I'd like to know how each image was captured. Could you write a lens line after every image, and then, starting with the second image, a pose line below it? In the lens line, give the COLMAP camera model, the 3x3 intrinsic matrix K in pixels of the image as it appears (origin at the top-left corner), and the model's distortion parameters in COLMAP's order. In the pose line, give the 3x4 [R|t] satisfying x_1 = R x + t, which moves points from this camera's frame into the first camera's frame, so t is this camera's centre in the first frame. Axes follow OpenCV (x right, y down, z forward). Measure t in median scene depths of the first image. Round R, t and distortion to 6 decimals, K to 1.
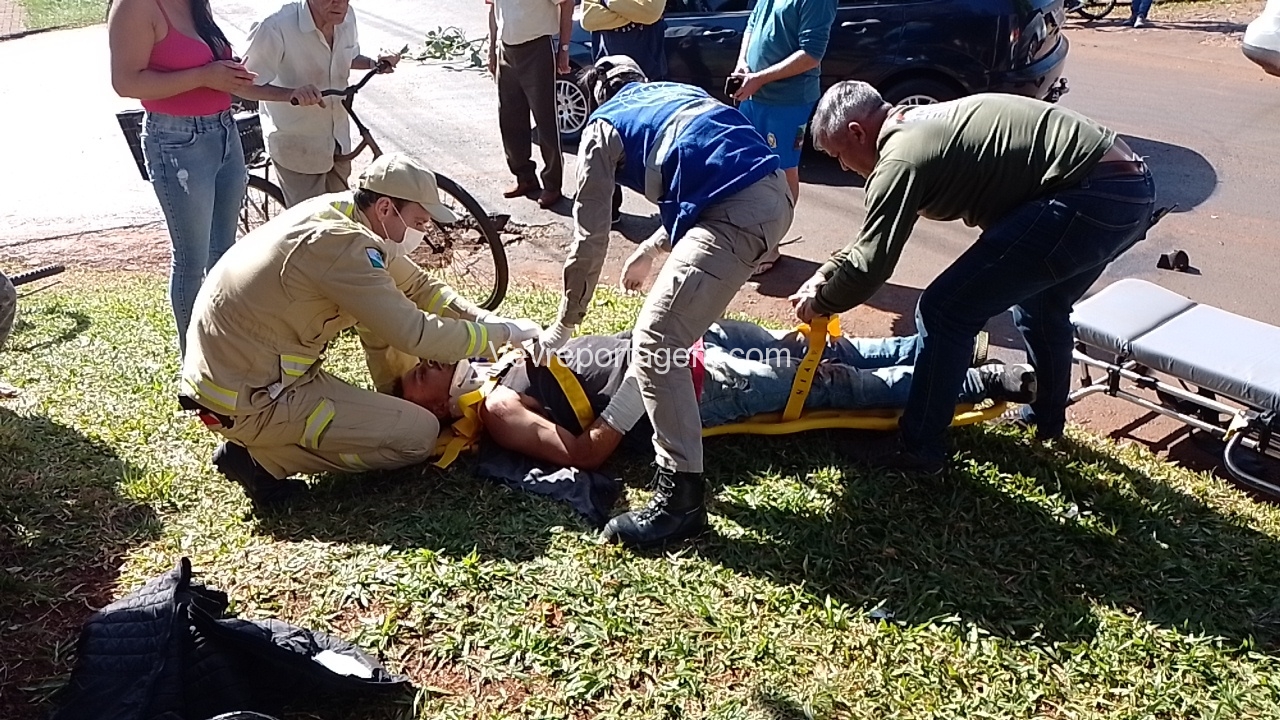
lens RADIAL K [[986.7, 0, 640.0], [0, 986.7, 360.0], [0, 0, 1]] dist [0.036310, -0.040393]
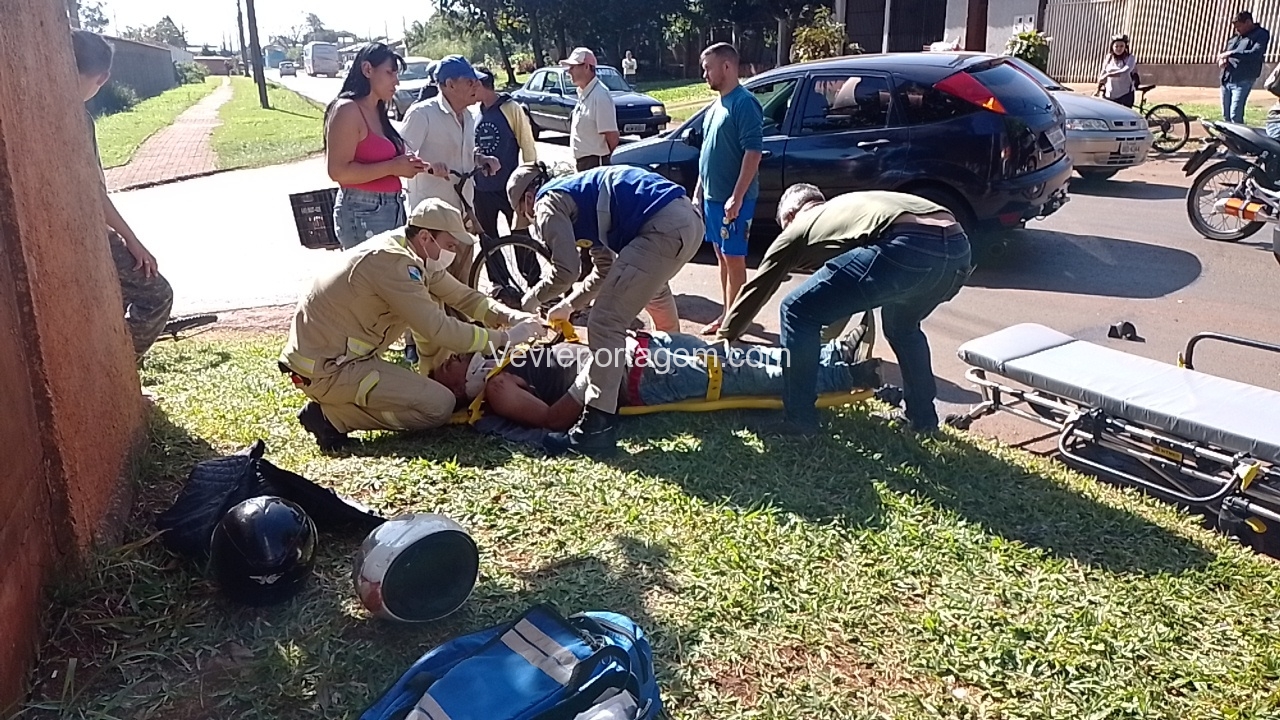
lens RADIAL K [[1038.0, 0, 640.0], [0, 1038.0, 360.0], [0, 0, 1]] dist [0.045771, -0.000133]
pose [[0.988314, 0.024085, -0.150517, 0.284930], [-0.048253, 0.986091, -0.159049, 0.247200], [0.144592, 0.164453, 0.975730, -0.402496]]
